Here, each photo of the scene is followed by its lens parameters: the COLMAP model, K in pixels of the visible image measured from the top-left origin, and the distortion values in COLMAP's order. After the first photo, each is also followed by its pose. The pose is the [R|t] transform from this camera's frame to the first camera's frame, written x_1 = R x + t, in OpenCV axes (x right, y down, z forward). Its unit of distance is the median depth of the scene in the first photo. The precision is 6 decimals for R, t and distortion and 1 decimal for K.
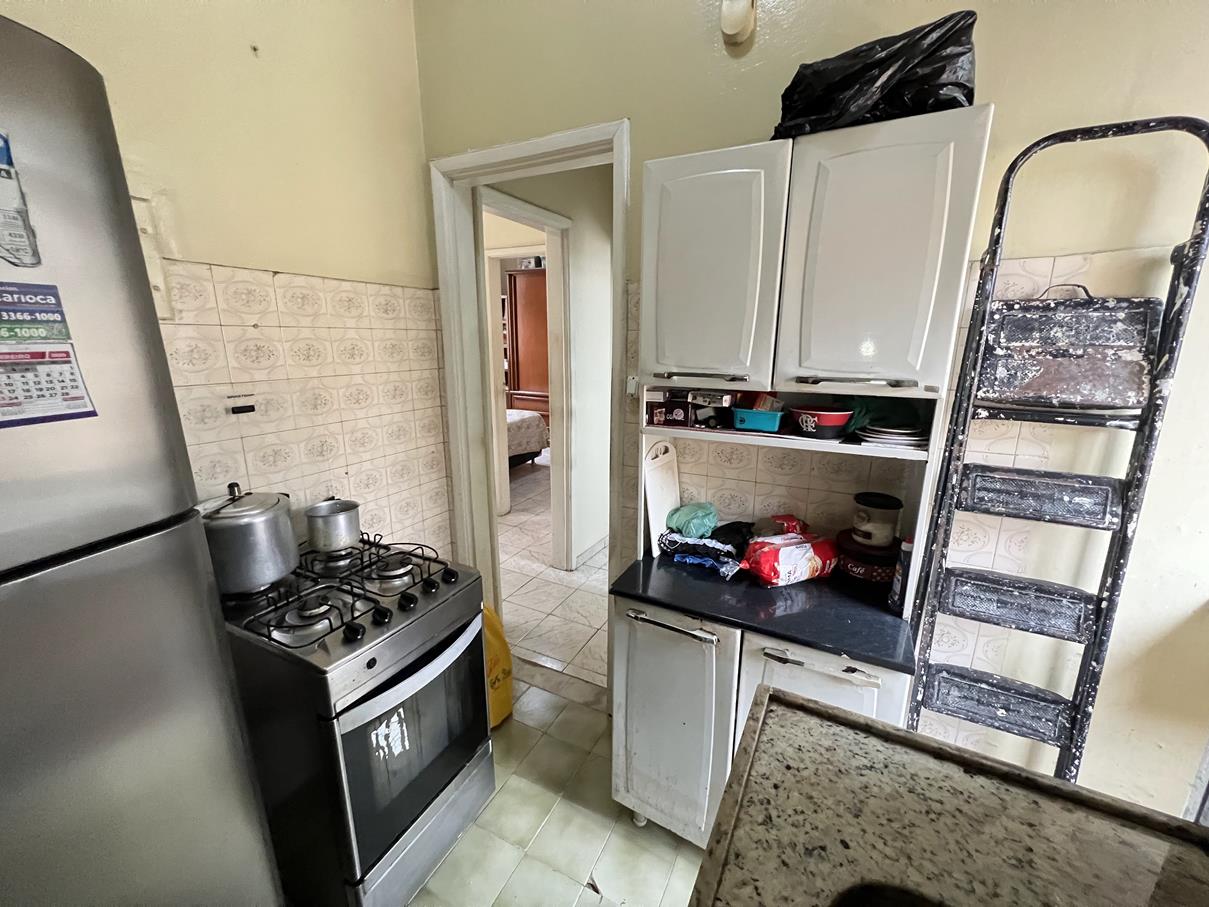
lens RADIAL K [[482.5, 0, 605.3], [0, 482.5, 453.3], [0, 0, 1]] dist [0.000764, -0.000621]
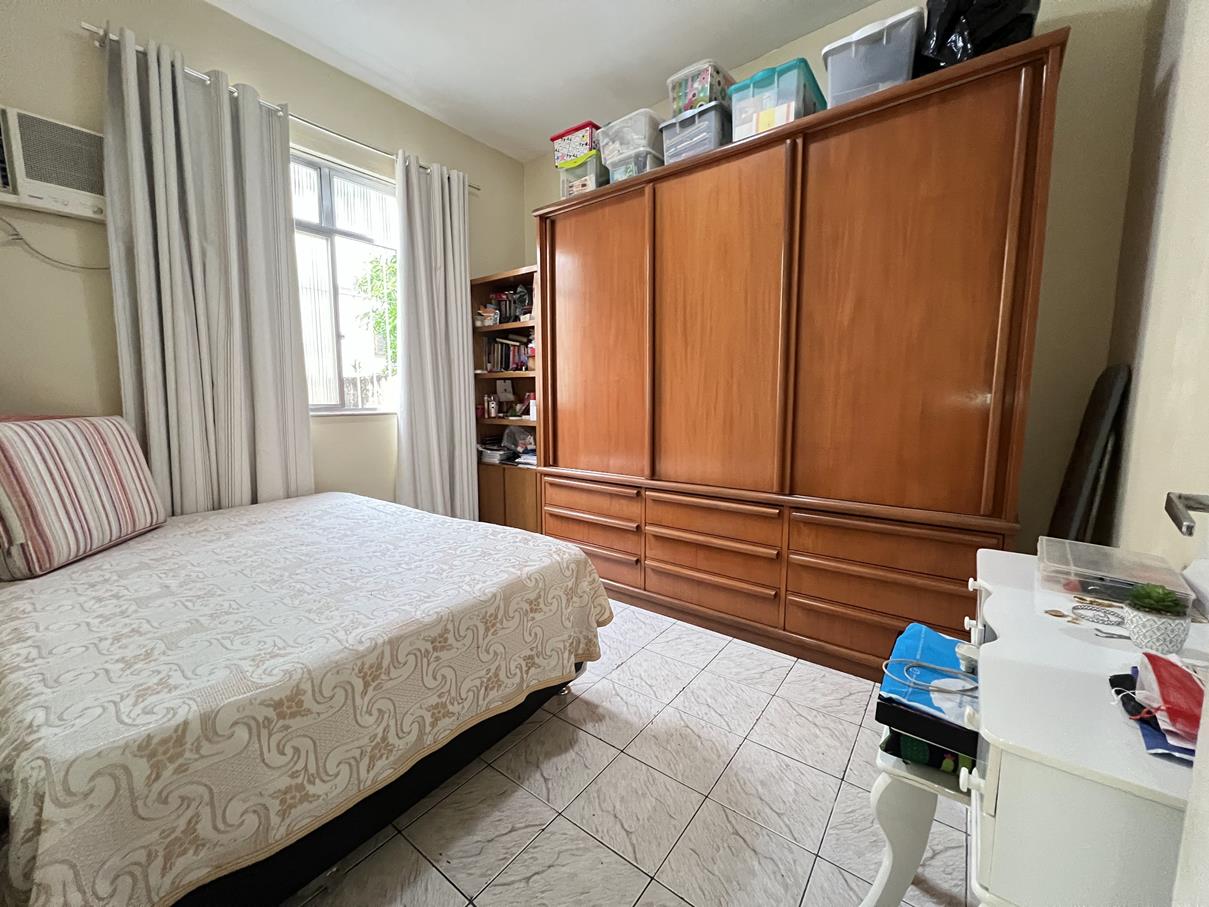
lens RADIAL K [[482.5, 0, 603.6], [0, 482.5, 452.0], [0, 0, 1]] dist [0.000764, -0.000621]
pose [[0.983897, 0.017999, -0.177829, -0.054997], [-0.040547, 0.991455, -0.123989, -0.091757], [0.174078, 0.129202, 0.976219, 0.578737]]
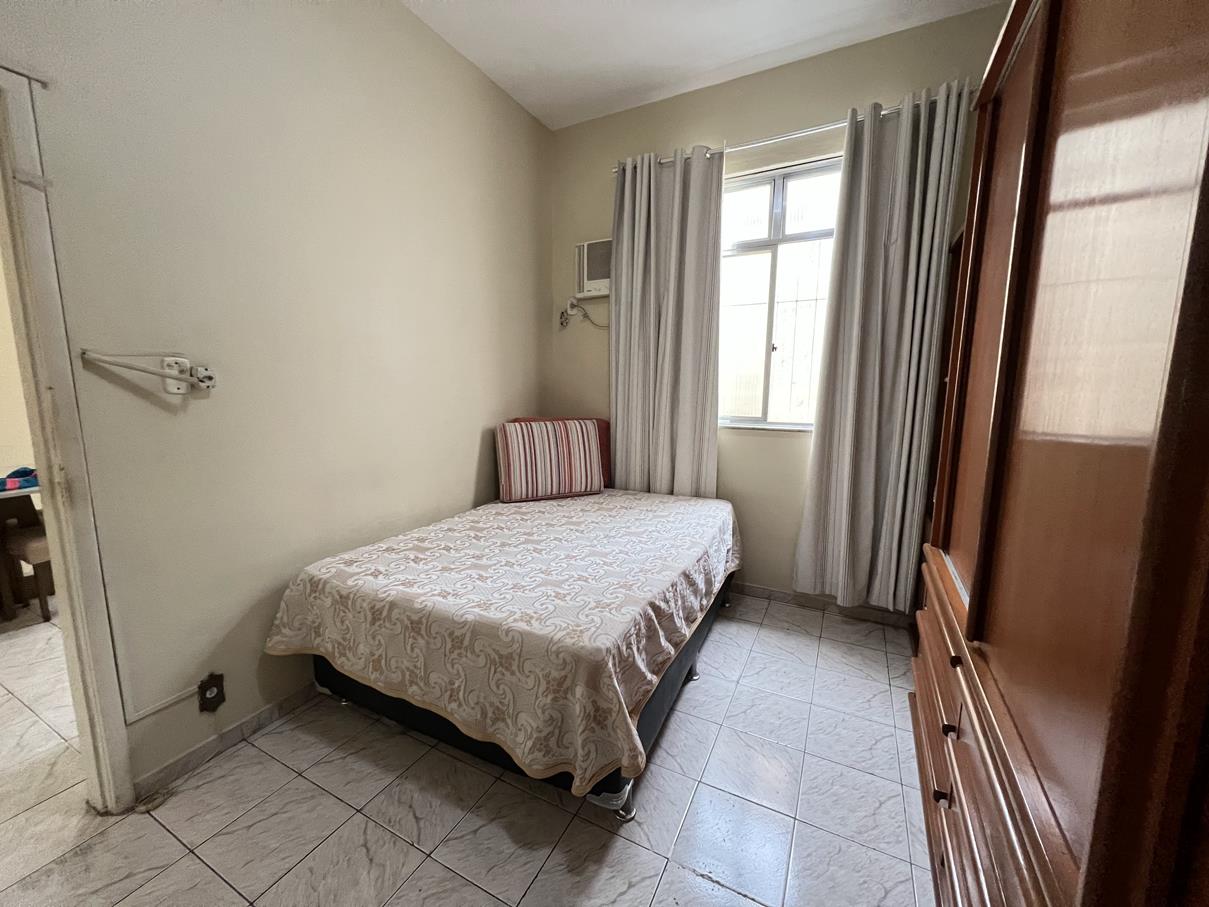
lens RADIAL K [[482.5, 0, 605.1], [0, 482.5, 452.0], [0, 0, 1]] dist [0.000764, -0.000621]
pose [[-0.010059, 0.141184, -0.989932, 0.077362], [-0.238411, 0.961094, 0.139494, -0.180606], [0.971112, 0.237414, 0.023993, 0.831455]]
